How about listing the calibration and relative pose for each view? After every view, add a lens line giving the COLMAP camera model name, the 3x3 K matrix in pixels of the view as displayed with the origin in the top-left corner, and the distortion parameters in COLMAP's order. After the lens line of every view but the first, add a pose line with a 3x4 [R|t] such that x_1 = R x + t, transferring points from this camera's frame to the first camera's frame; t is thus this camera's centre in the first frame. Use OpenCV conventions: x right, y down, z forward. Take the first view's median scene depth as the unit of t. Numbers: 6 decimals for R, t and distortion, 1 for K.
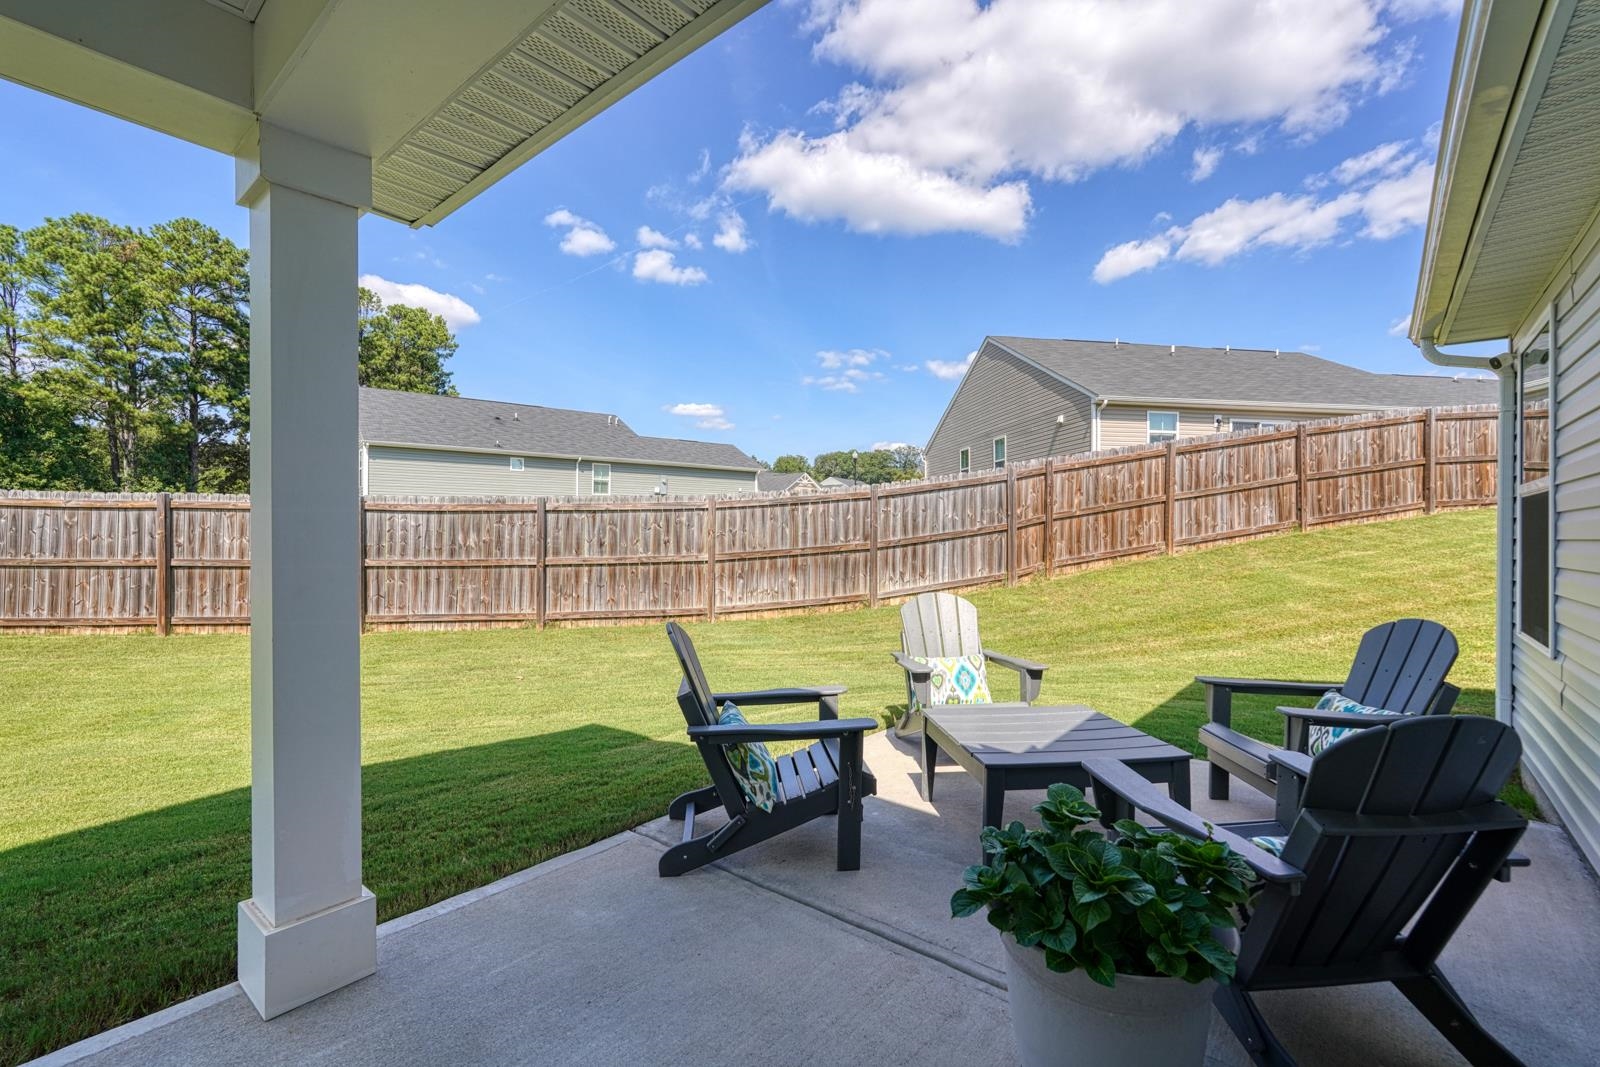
lens RADIAL K [[700.8, 0, 796.6], [0, 700.8, 533.3], [0, 0, 1]] dist [-0.010510, 0.004286]
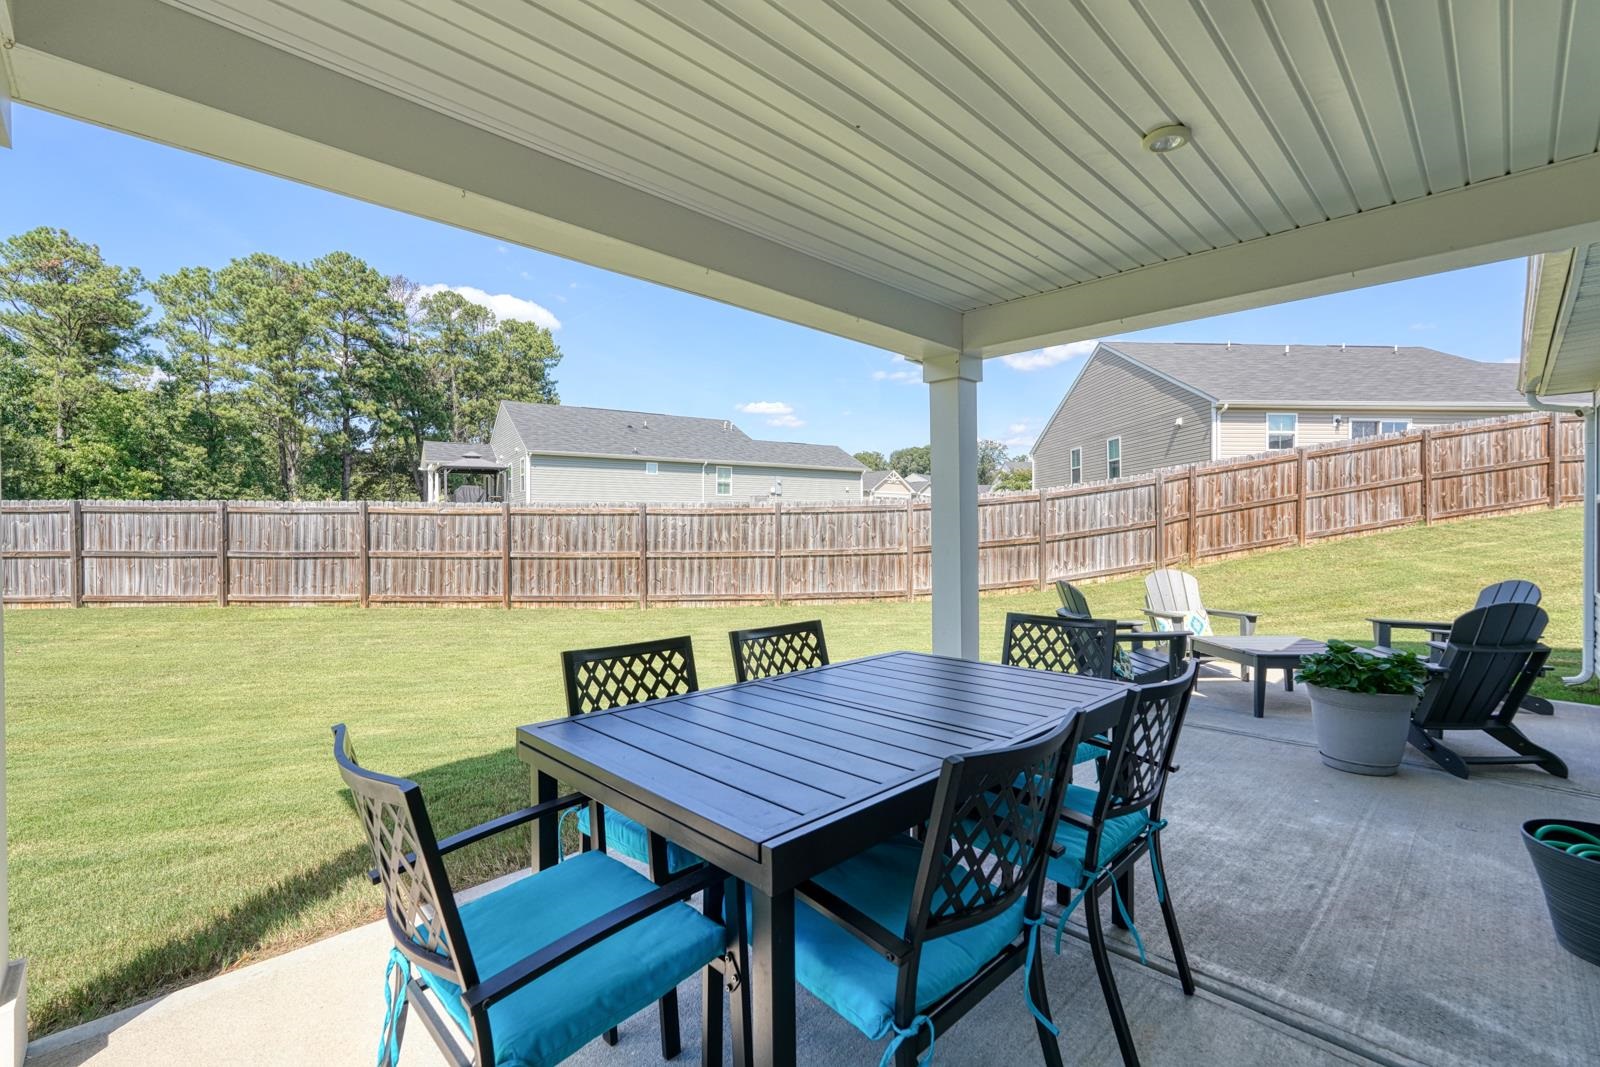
lens RADIAL K [[700.8, 0, 796.4], [0, 700.8, 532.8], [0, 0, 1]] dist [-0.010510, 0.004286]
pose [[0.994803, -0.005927, -0.101646, -0.185219], [0.006373, 0.999971, 0.004066, -0.001507], [0.101619, -0.004693, 0.994812, -0.236458]]
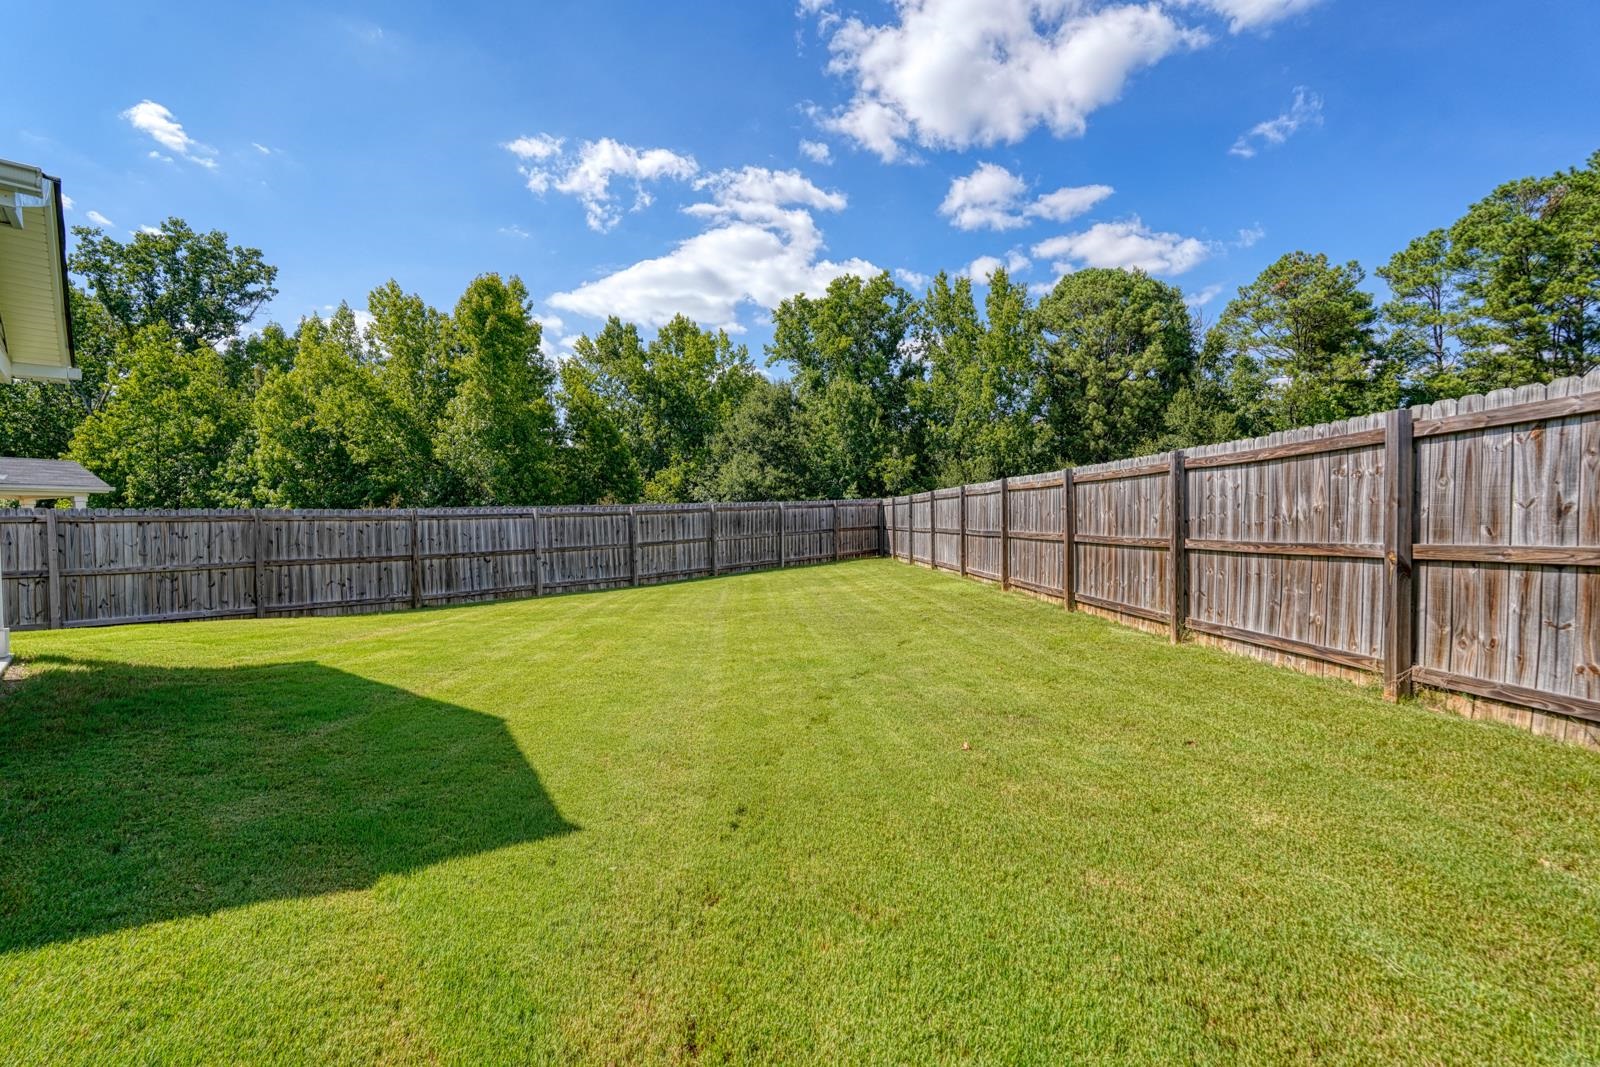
lens RADIAL K [[700.8, 0, 788.5], [0, 700.8, 533.5], [0, 0, 1]] dist [-0.010510, 0.004286]
pose [[-0.100607, 0.010854, -0.994867, 0.114436], [0.004996, 0.999933, 0.010404, 0.020068], [0.994914, -0.003924, -0.100654, 0.595204]]
